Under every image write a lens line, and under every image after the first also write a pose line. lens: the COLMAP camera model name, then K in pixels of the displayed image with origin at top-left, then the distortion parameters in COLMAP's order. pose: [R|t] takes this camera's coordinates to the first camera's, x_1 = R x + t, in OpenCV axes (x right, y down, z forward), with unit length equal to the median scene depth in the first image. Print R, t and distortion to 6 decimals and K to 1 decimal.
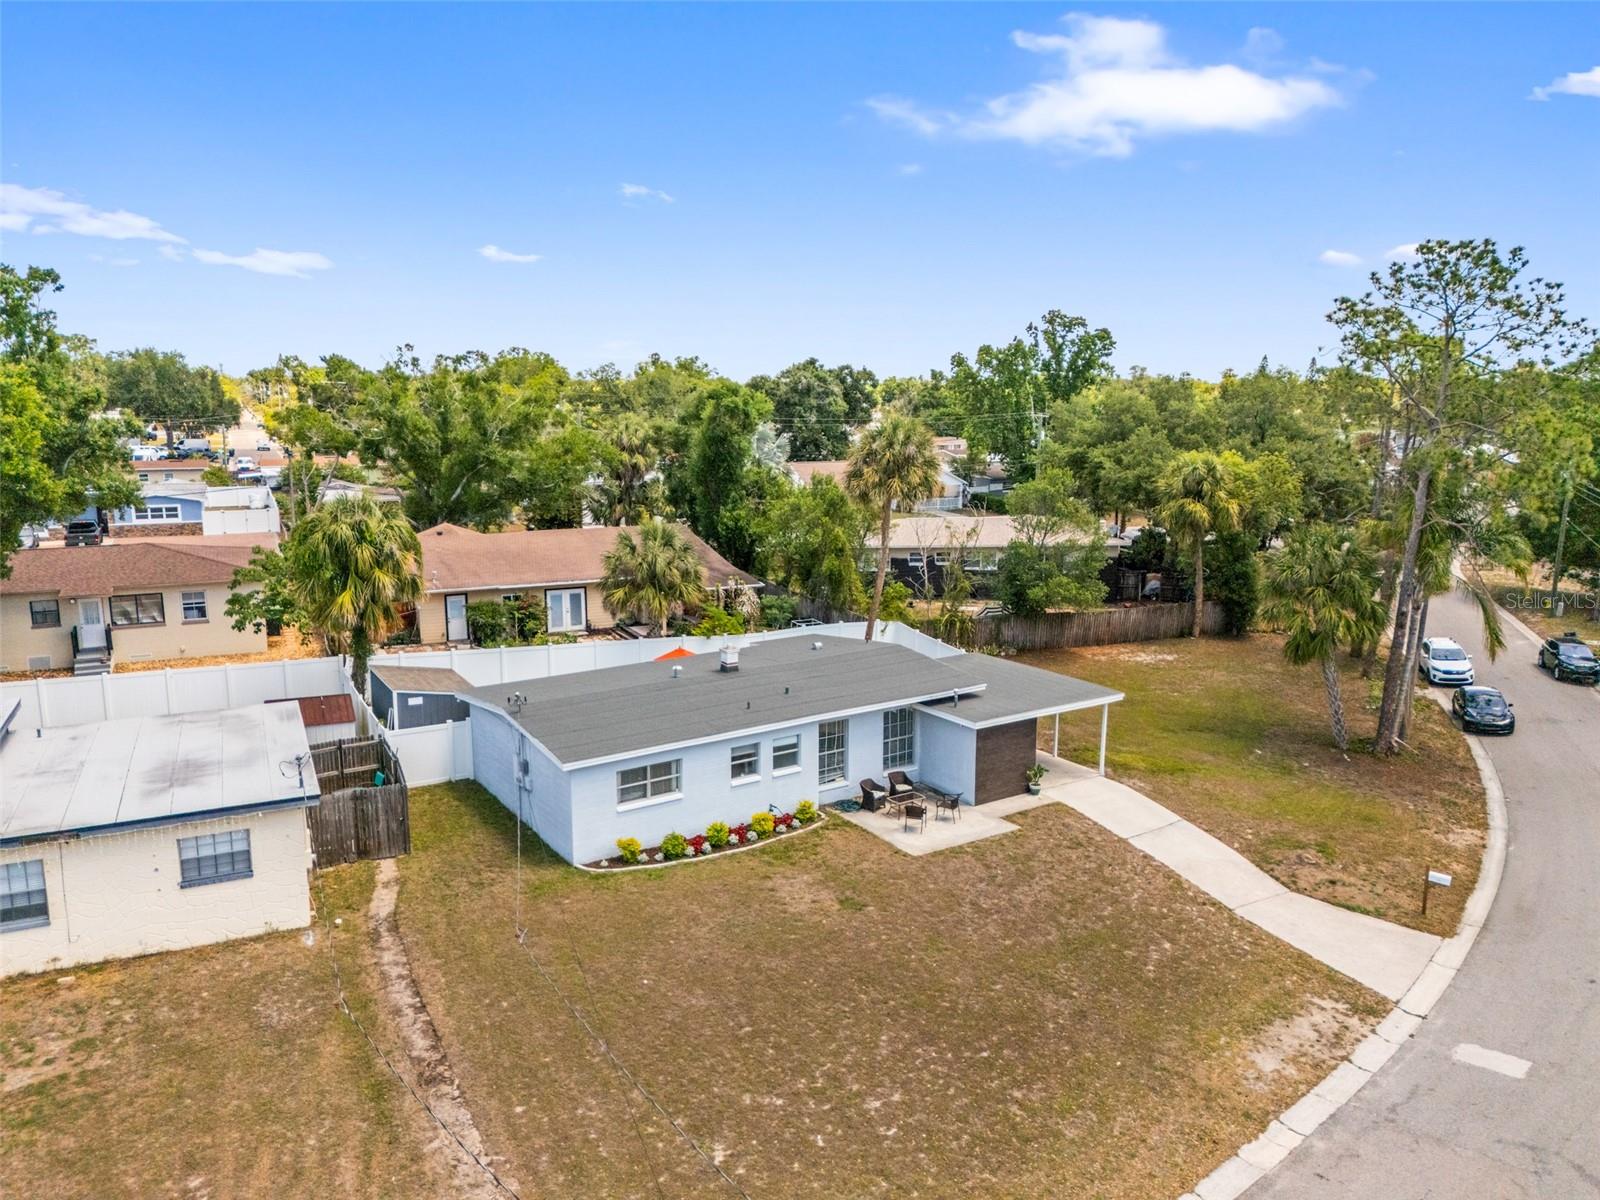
lens RADIAL K [[1171.2, 0, 798.6], [0, 1171.2, 604.9], [0, 0, 1]] dist [0.082346, -0.079714]
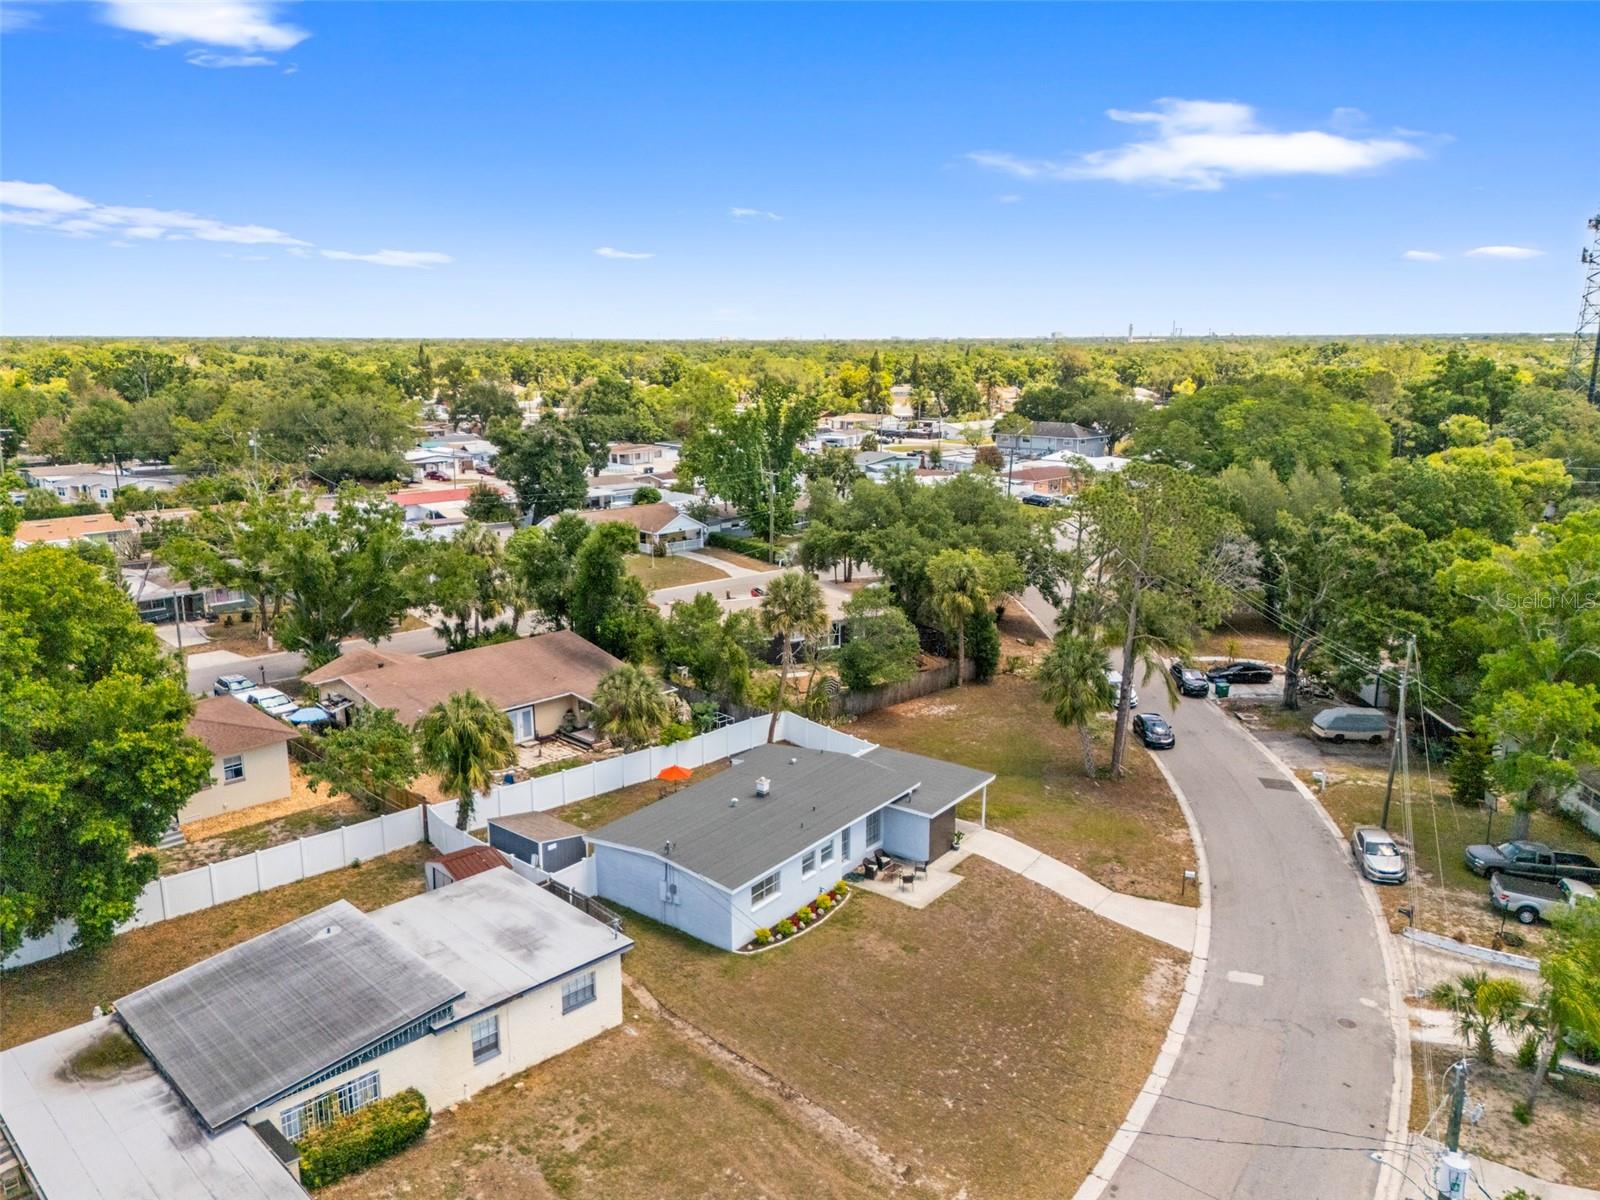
lens RADIAL K [[1171.2, 0, 798.6], [0, 1171.2, 604.9], [0, 0, 1]] dist [0.082346, -0.079714]
pose [[0.944738, -0.075184, 0.319088, -0.535965], [0.062400, 0.996792, 0.050114, -0.289692], [-0.321832, -0.027433, 0.946399, -0.460968]]
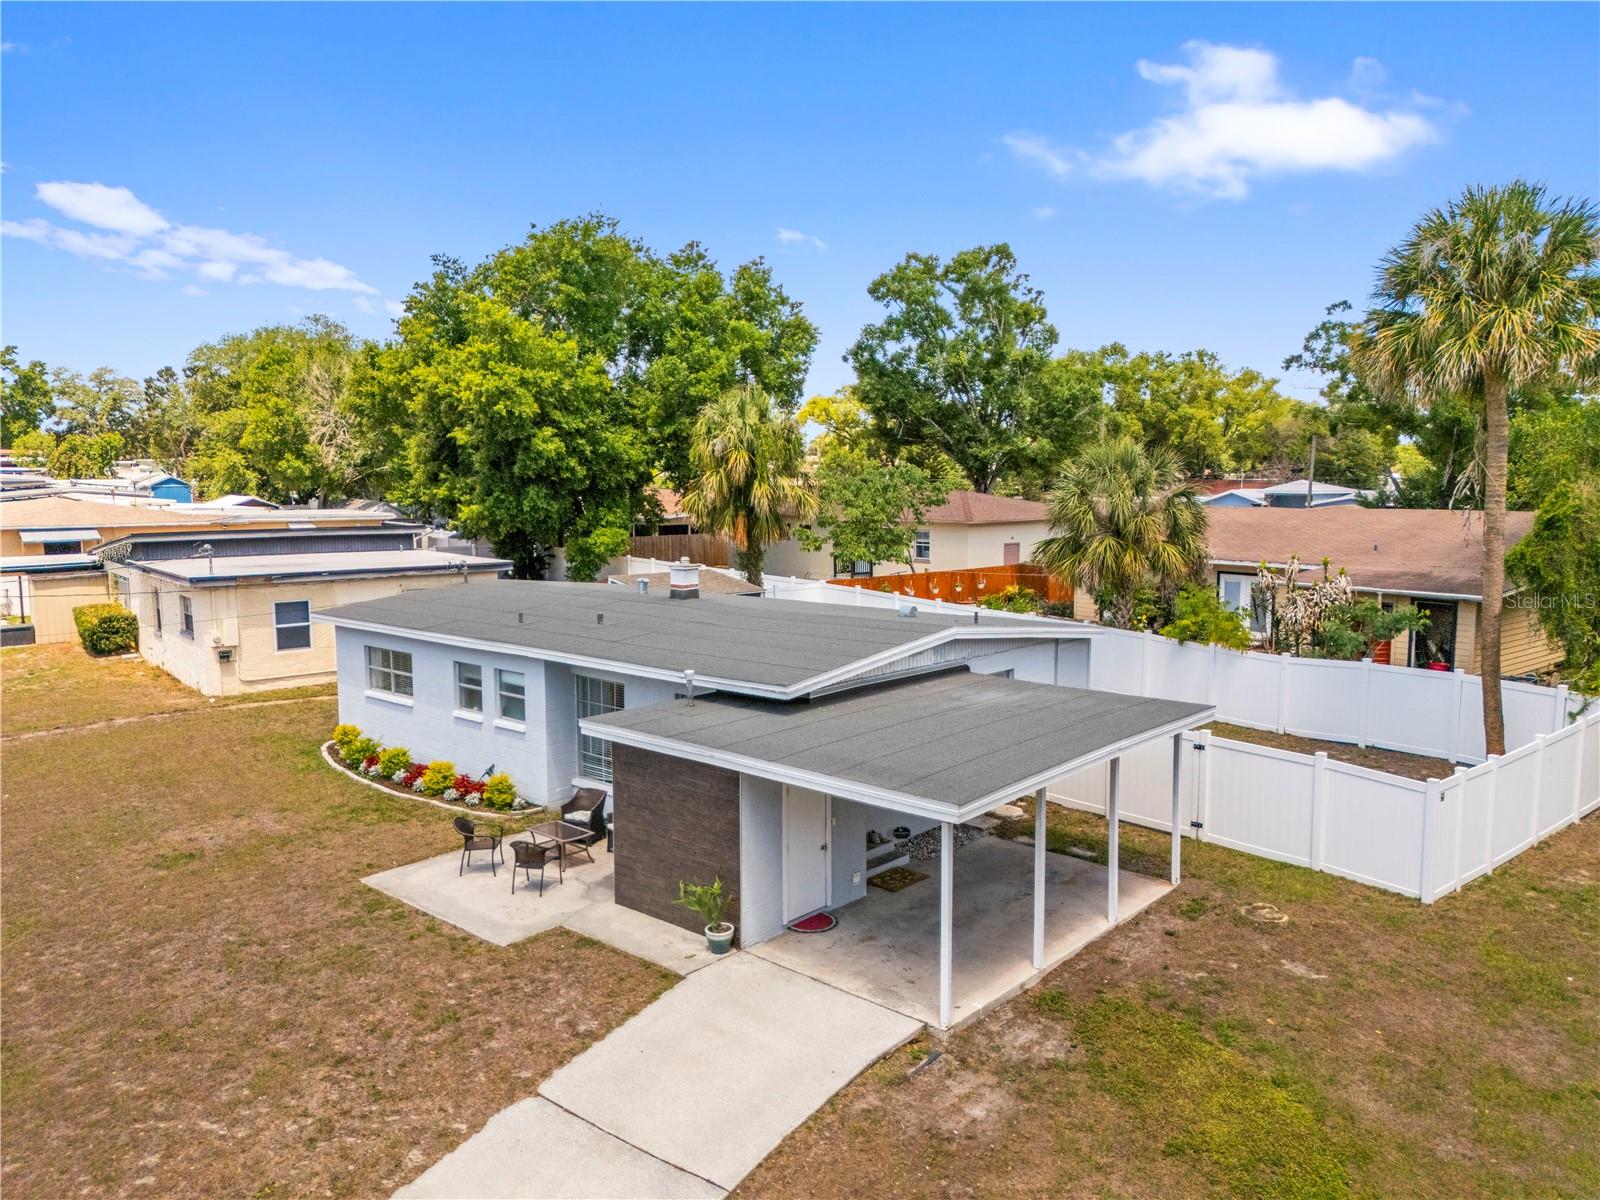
lens RADIAL K [[1171.2, 0, 798.6], [0, 1171.2, 604.9], [0, 0, 1]] dist [0.082346, -0.079714]
pose [[0.245388, 0.107927, -0.963398, 0.684777], [-0.172466, 0.982790, 0.066171, 0.005467], [0.953960, 0.149916, 0.259779, 1.015735]]
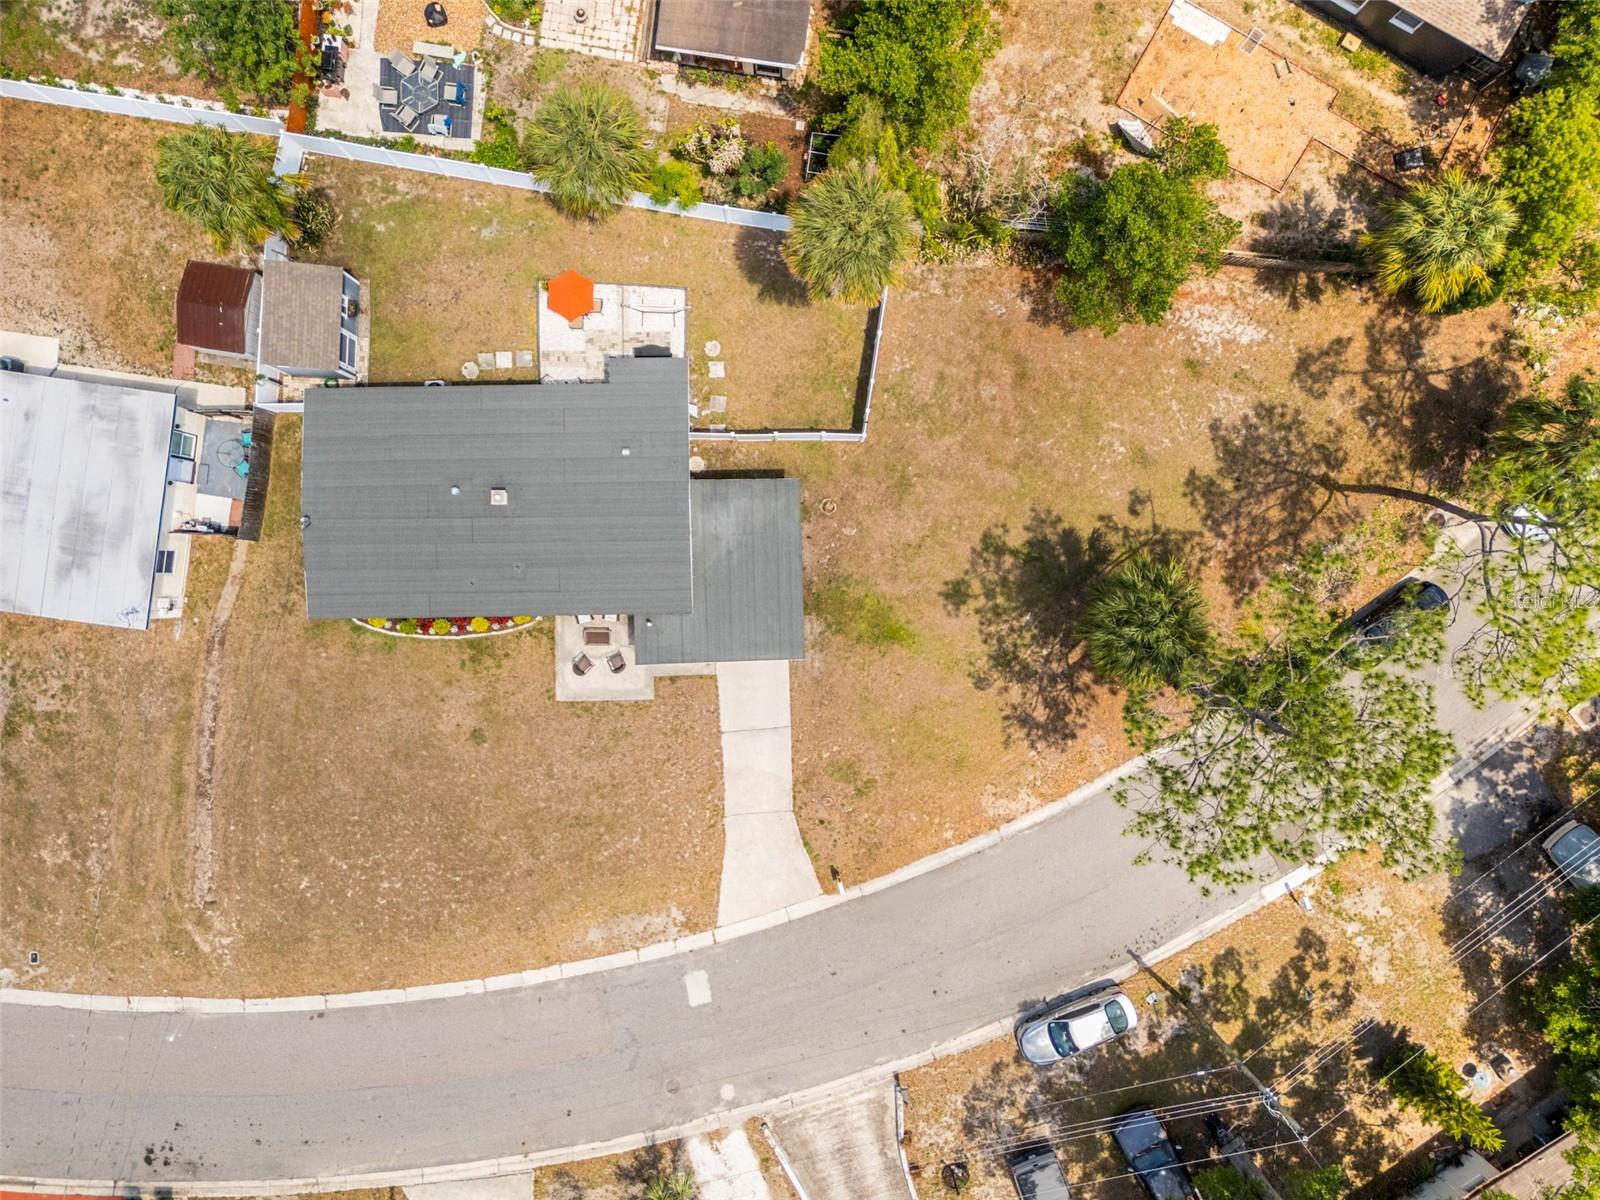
lens RADIAL K [[1171.2, 0, 798.6], [0, 1171.2, 604.9], [0, 0, 1]] dist [0.082346, -0.079714]
pose [[0.836889, 0.547277, 0.010243, 0.270470], [-0.101891, 0.137370, 0.985265, -1.289102], [0.537806, -0.825601, 0.170726, 0.991962]]
